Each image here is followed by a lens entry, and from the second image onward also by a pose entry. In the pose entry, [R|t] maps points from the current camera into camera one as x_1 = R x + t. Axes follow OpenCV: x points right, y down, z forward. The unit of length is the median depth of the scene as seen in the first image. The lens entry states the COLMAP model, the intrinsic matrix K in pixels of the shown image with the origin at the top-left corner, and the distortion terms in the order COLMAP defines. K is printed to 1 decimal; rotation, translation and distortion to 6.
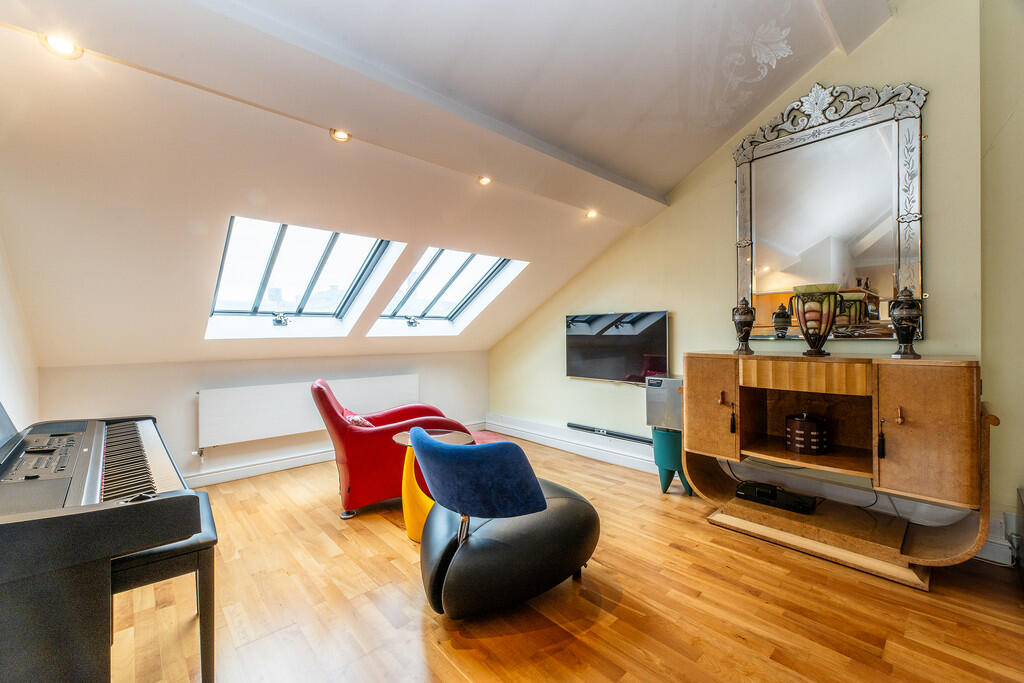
lens RADIAL K [[420.5, 0, 511.5], [0, 420.5, 334.3], [0, 0, 1]] dist [-0.002354, -0.000194]
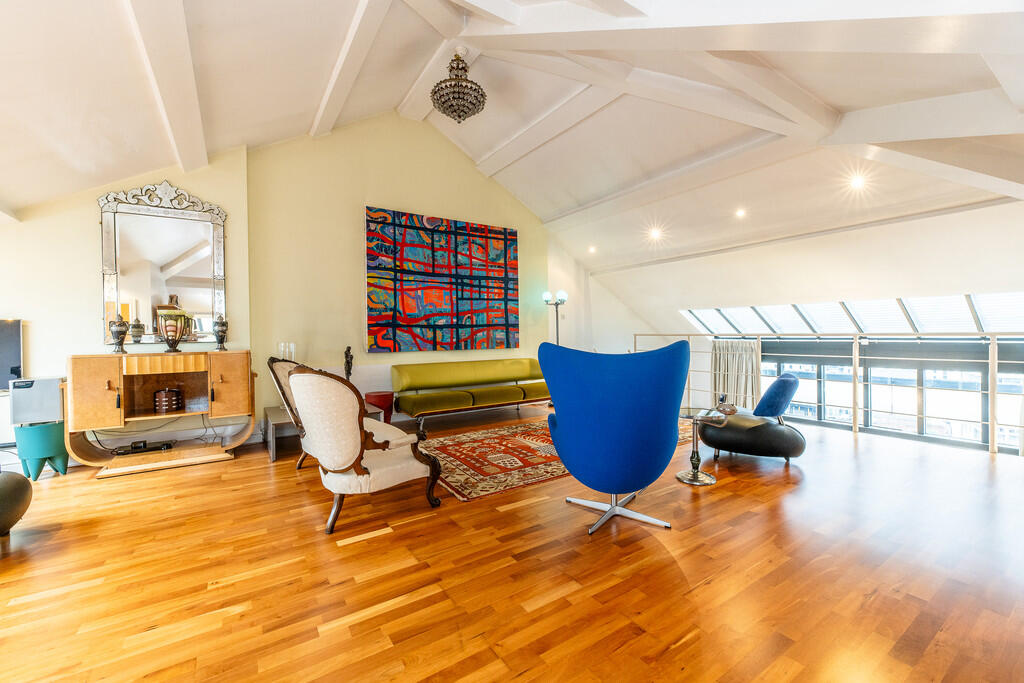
lens RADIAL K [[420.5, 0, 508.3], [0, 420.5, 338.6], [0, 0, 1]] dist [-0.002354, -0.000194]
pose [[0.165818, -0.012263, 0.986080, -0.678926], [0.010582, 0.999887, 0.010655, -0.007020], [-0.986100, 0.008668, 0.165929, -0.574429]]
